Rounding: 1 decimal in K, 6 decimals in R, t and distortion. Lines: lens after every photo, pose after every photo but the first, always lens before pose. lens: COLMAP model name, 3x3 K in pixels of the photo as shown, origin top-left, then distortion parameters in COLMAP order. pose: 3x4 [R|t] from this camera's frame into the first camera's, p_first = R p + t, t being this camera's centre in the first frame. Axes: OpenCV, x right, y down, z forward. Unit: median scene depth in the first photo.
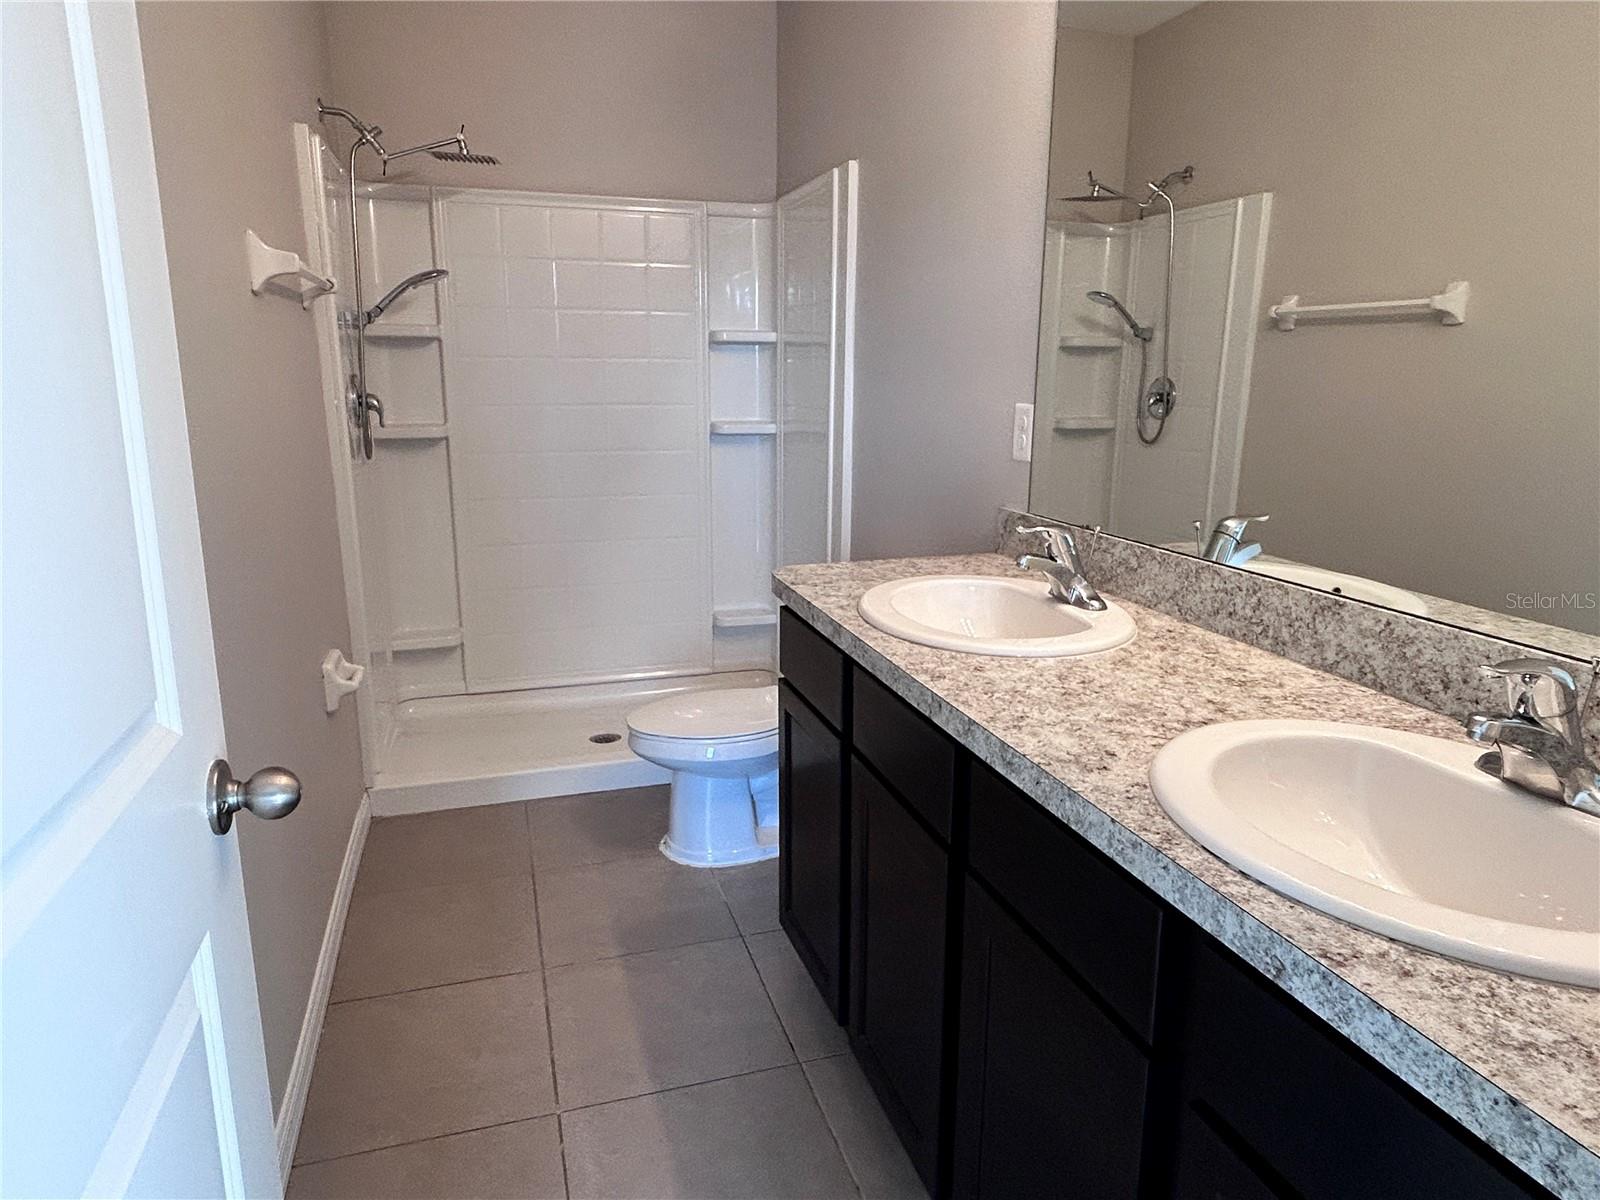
lens RADIAL K [[989.6, 0, 794.1], [0, 989.6, 598.7], [0, 0, 1]] dist [0.000817, -0.002948]
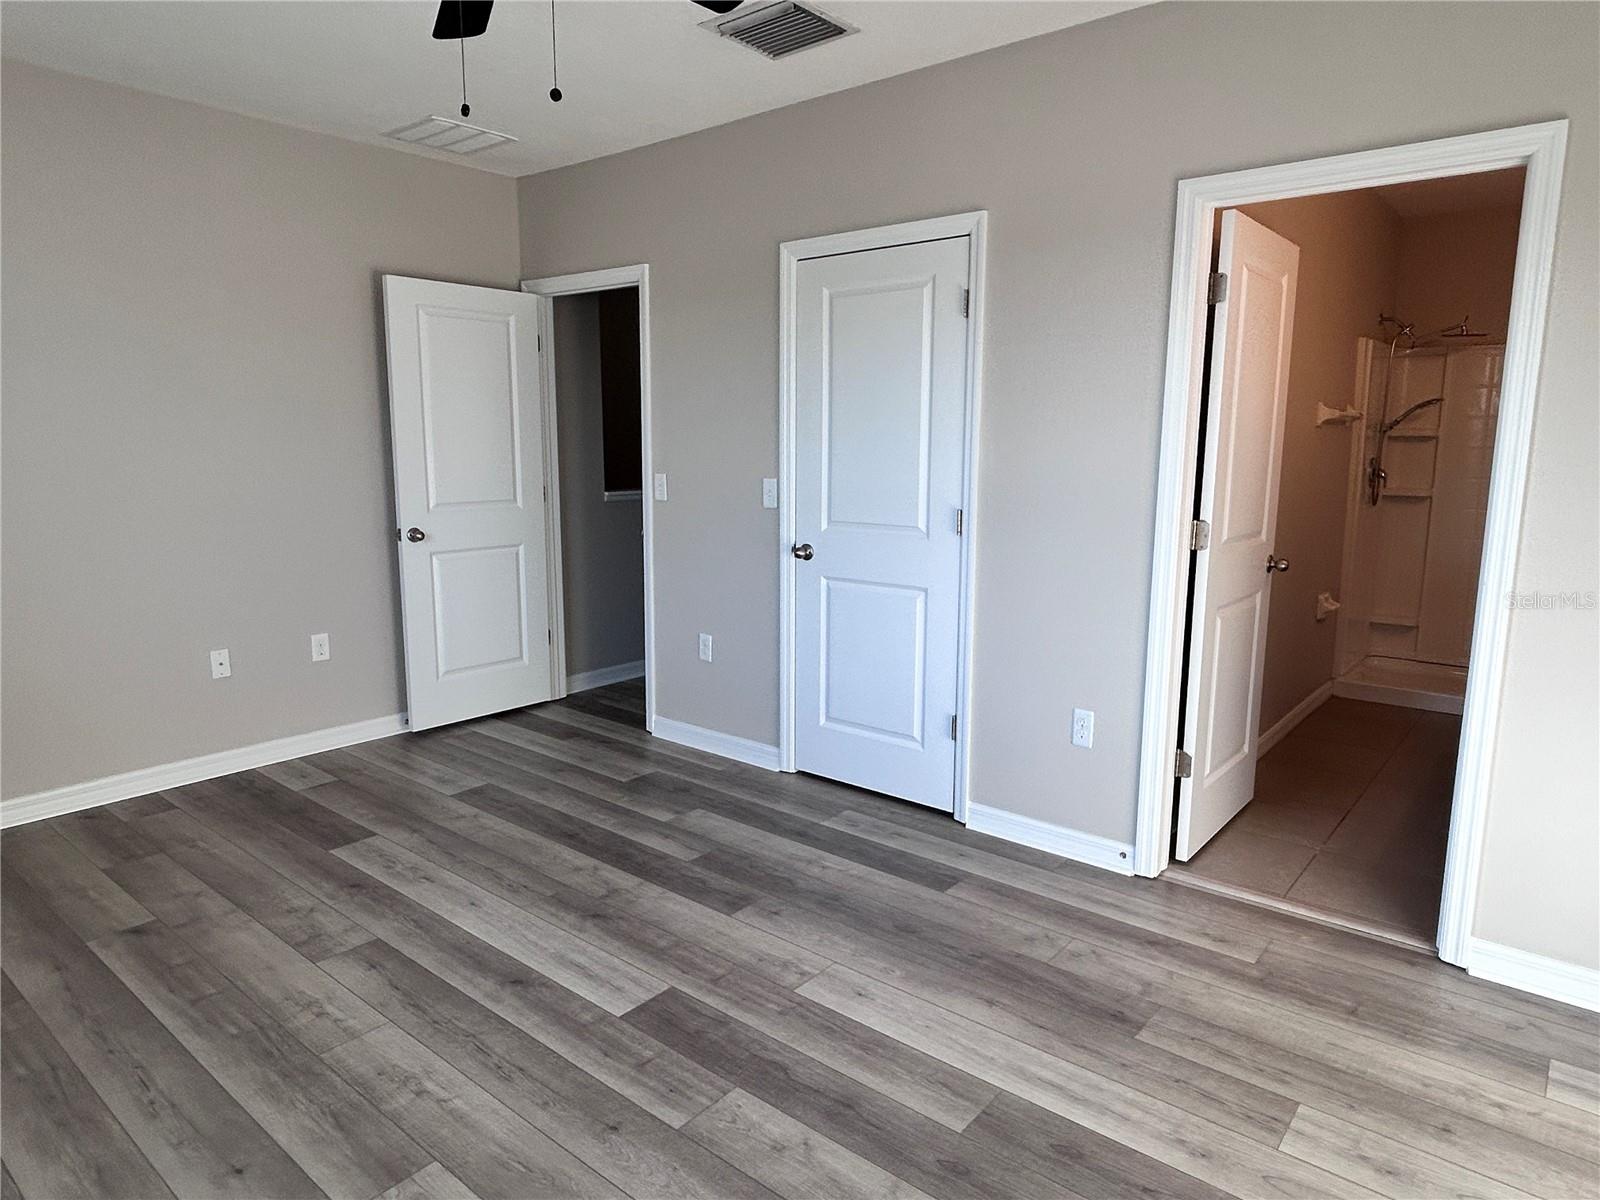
lens RADIAL K [[989.6, 0, 804.5], [0, 989.6, 598.6], [0, 0, 1]] dist [0.000817, -0.002948]
pose [[0.548289, 0.125030, -0.826890, 0.493074], [-0.185037, 0.982392, 0.025849, 0.163450], [0.815562, 0.138832, 0.561770, -0.794997]]
